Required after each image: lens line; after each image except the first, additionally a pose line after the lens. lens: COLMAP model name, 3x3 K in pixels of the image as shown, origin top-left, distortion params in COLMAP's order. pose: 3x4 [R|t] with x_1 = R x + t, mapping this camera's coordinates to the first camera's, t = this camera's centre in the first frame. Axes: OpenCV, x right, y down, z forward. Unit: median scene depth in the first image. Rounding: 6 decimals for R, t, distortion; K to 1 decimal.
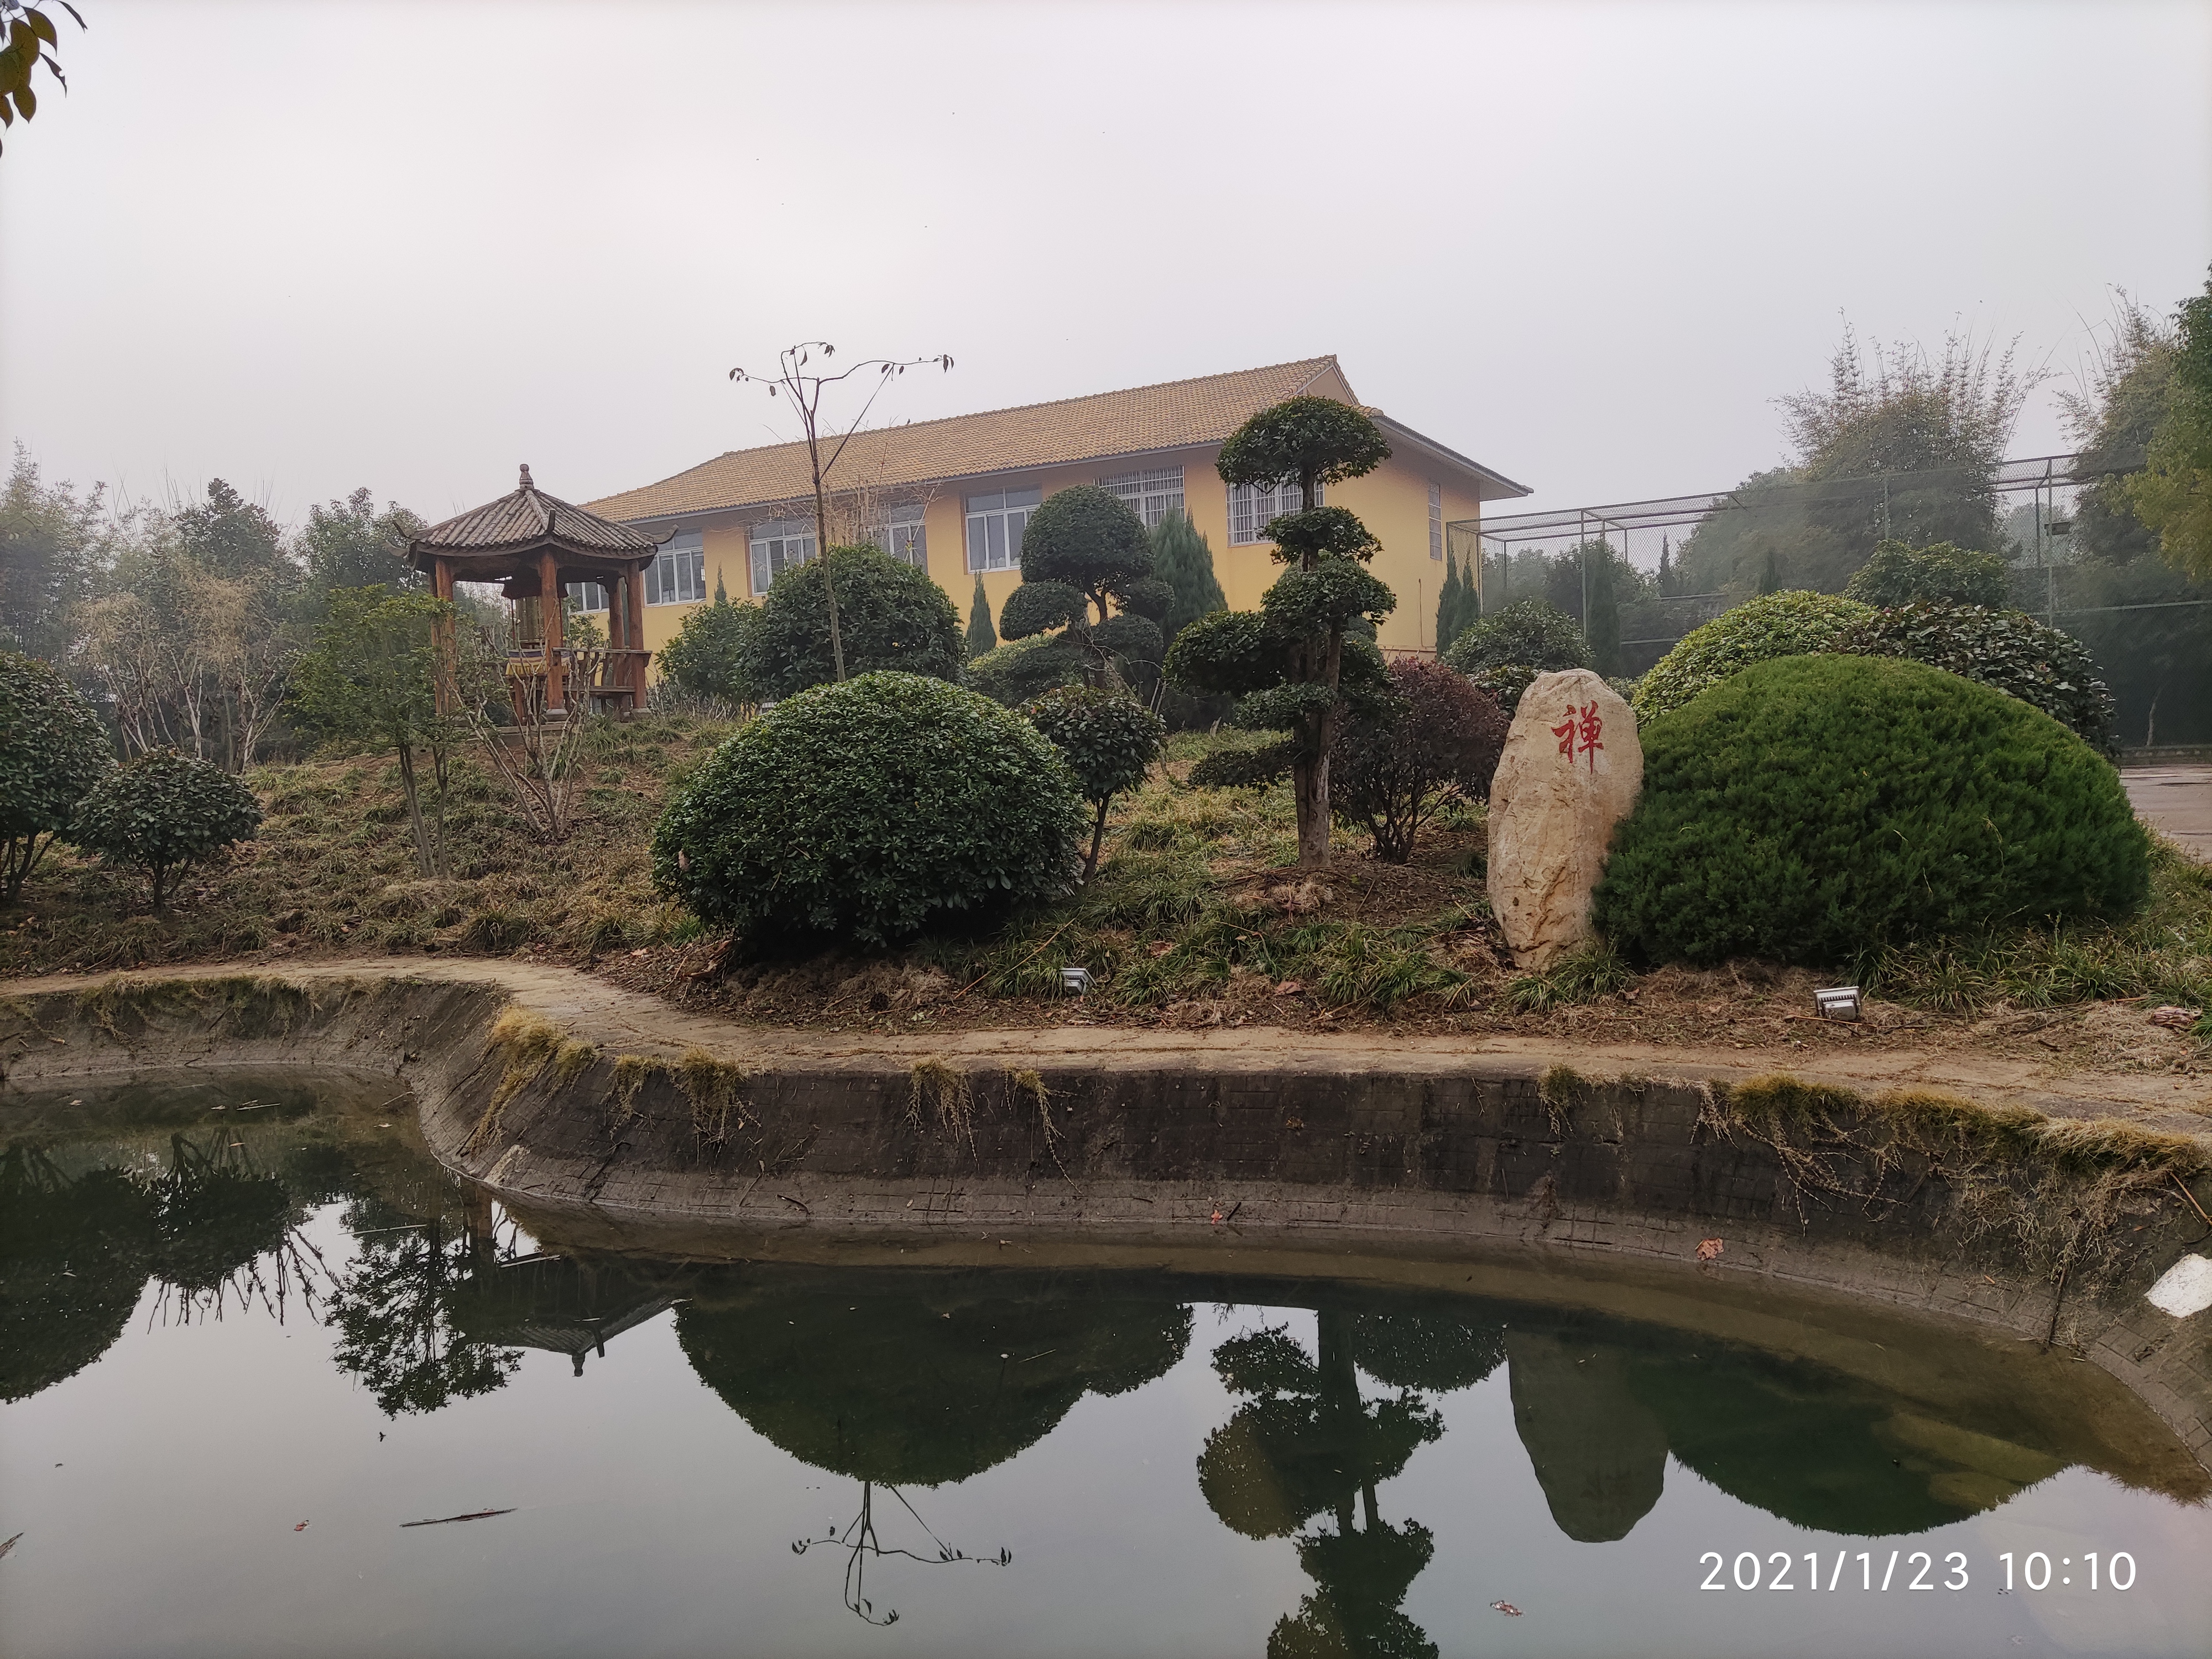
lens RADIAL K [[1633.0, 0, 1095.8], [0, 1633.0, 830.6], [0, 0, 1]] dist [0.120701, -0.171714]
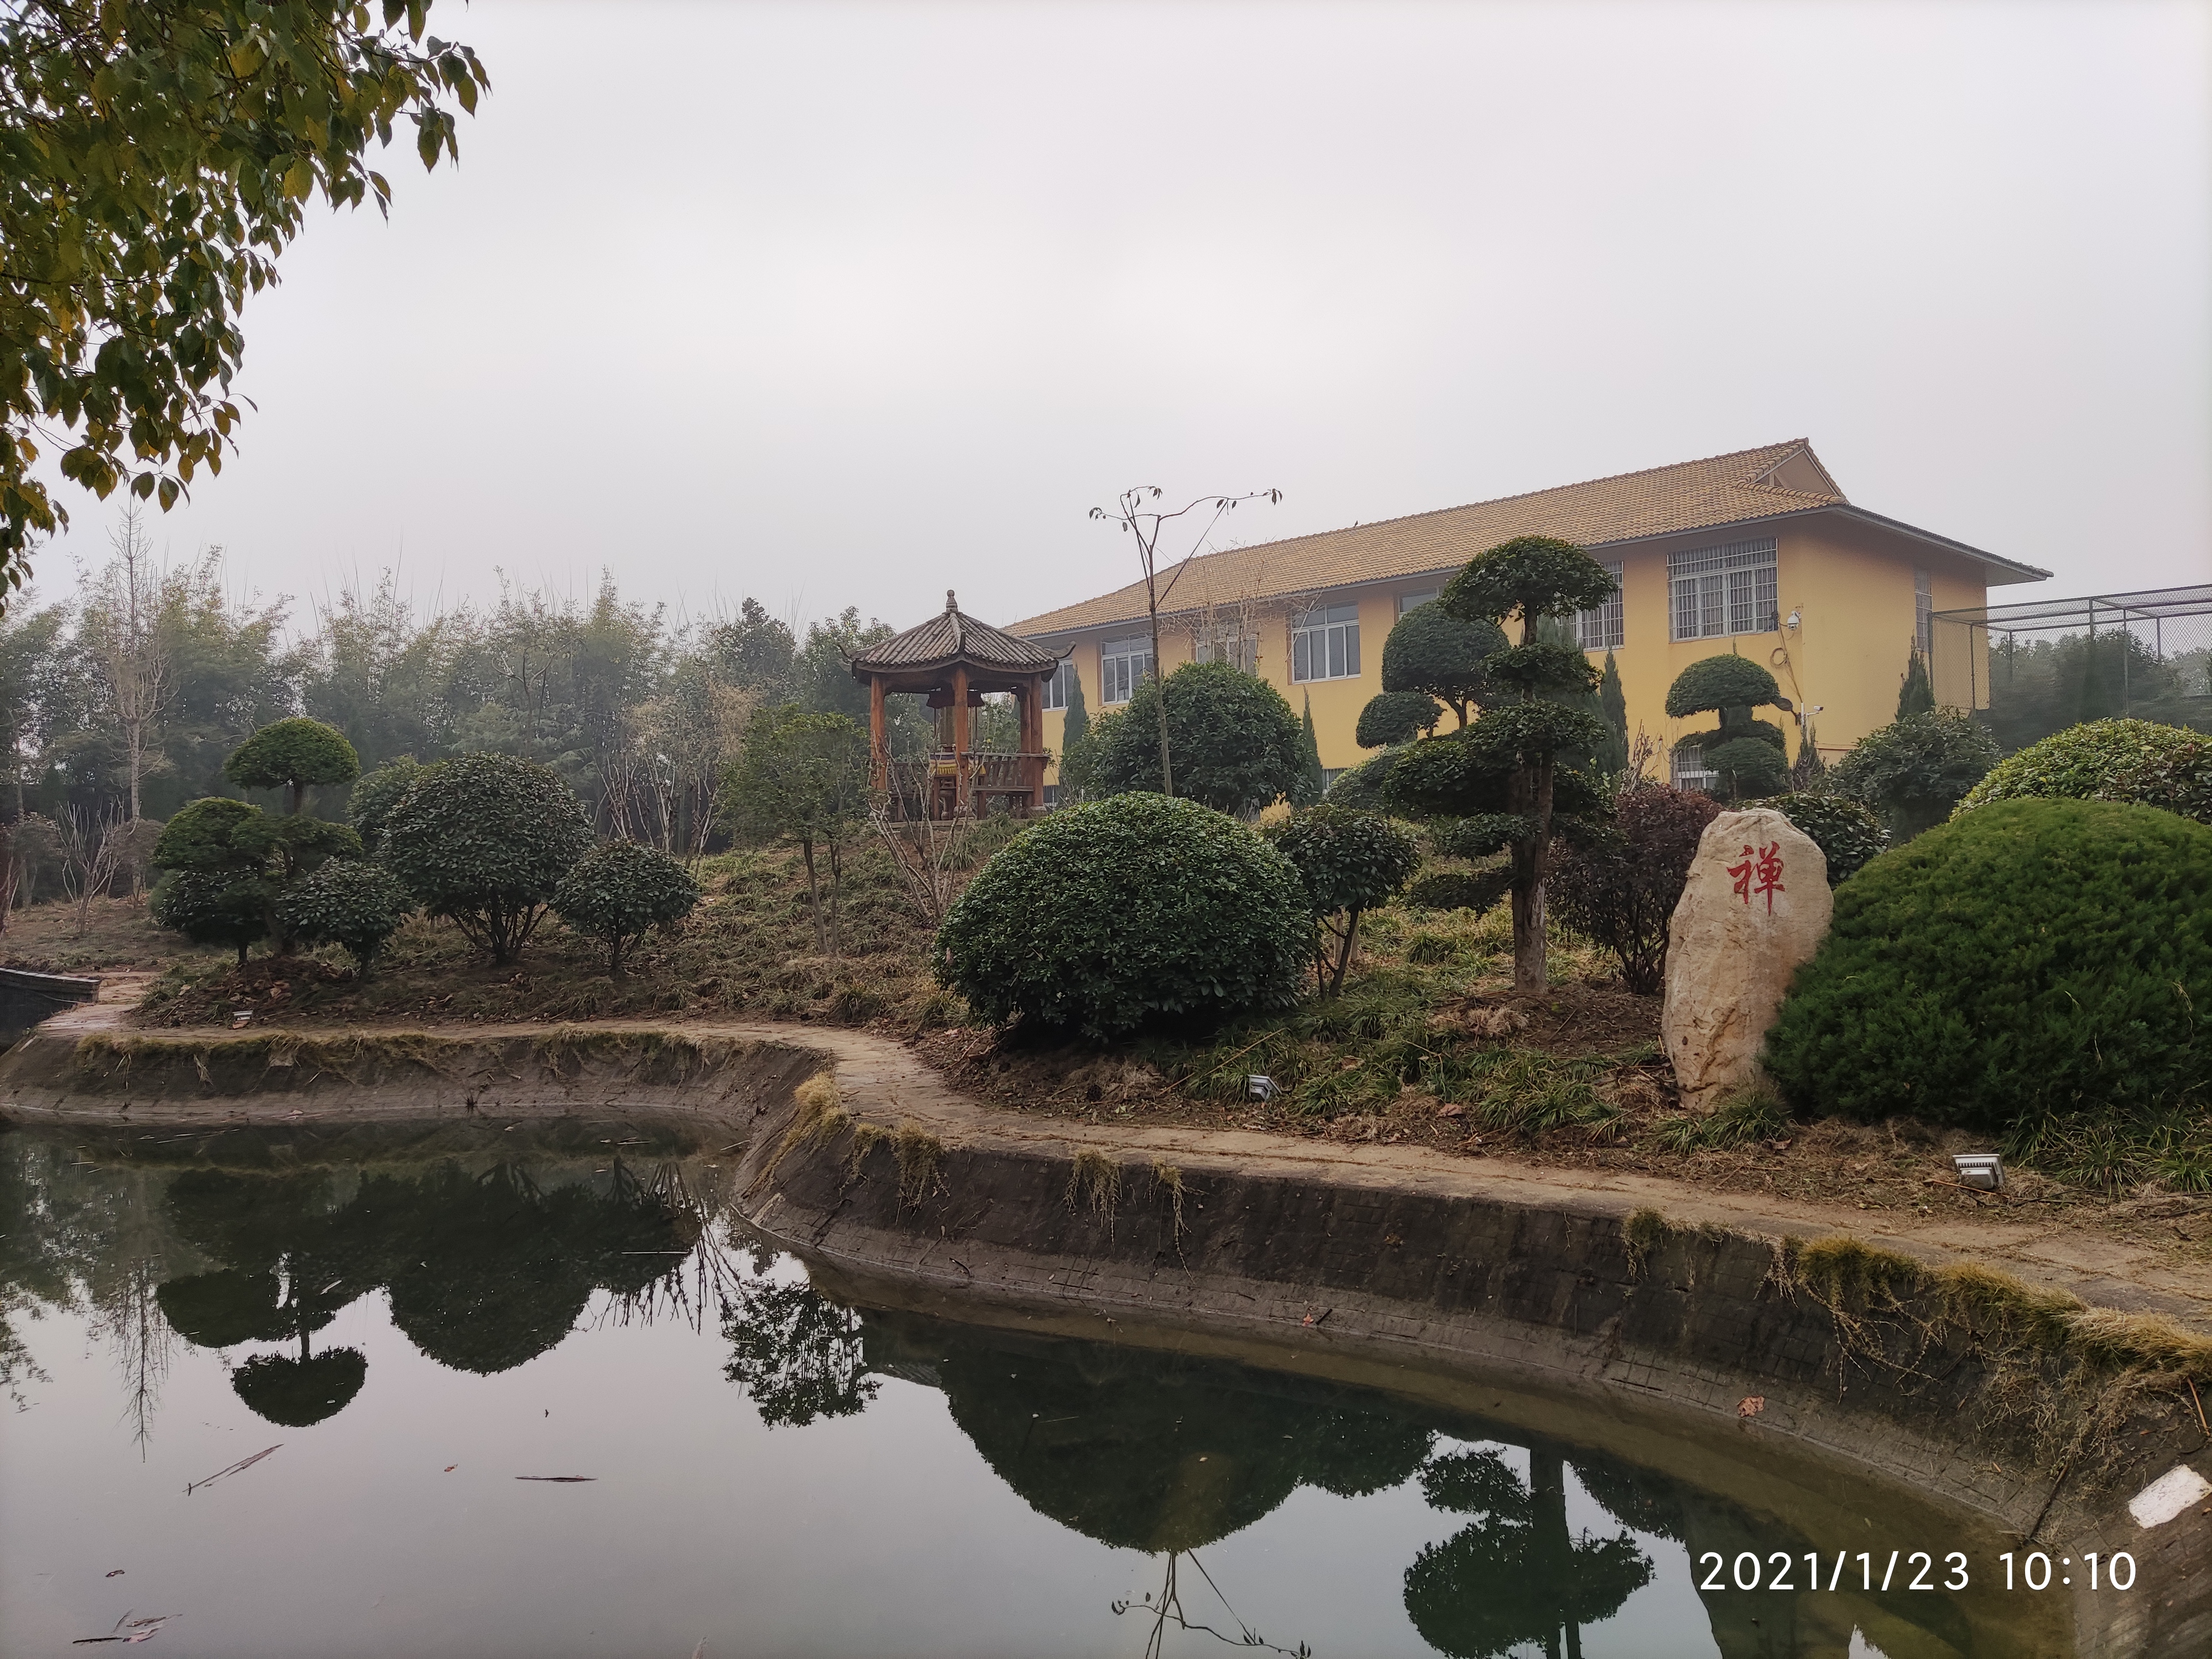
lens RADIAL K [[1633.0, 0, 1095.8], [0, 1633.0, 830.6], [0, 0, 1]] dist [0.120701, -0.171714]
pose [[0.953661, 0.024157, -0.299911, 0.197330], [-0.039416, 0.998212, -0.044933, -0.022974], [0.298289, 0.054672, 0.952908, -0.063467]]
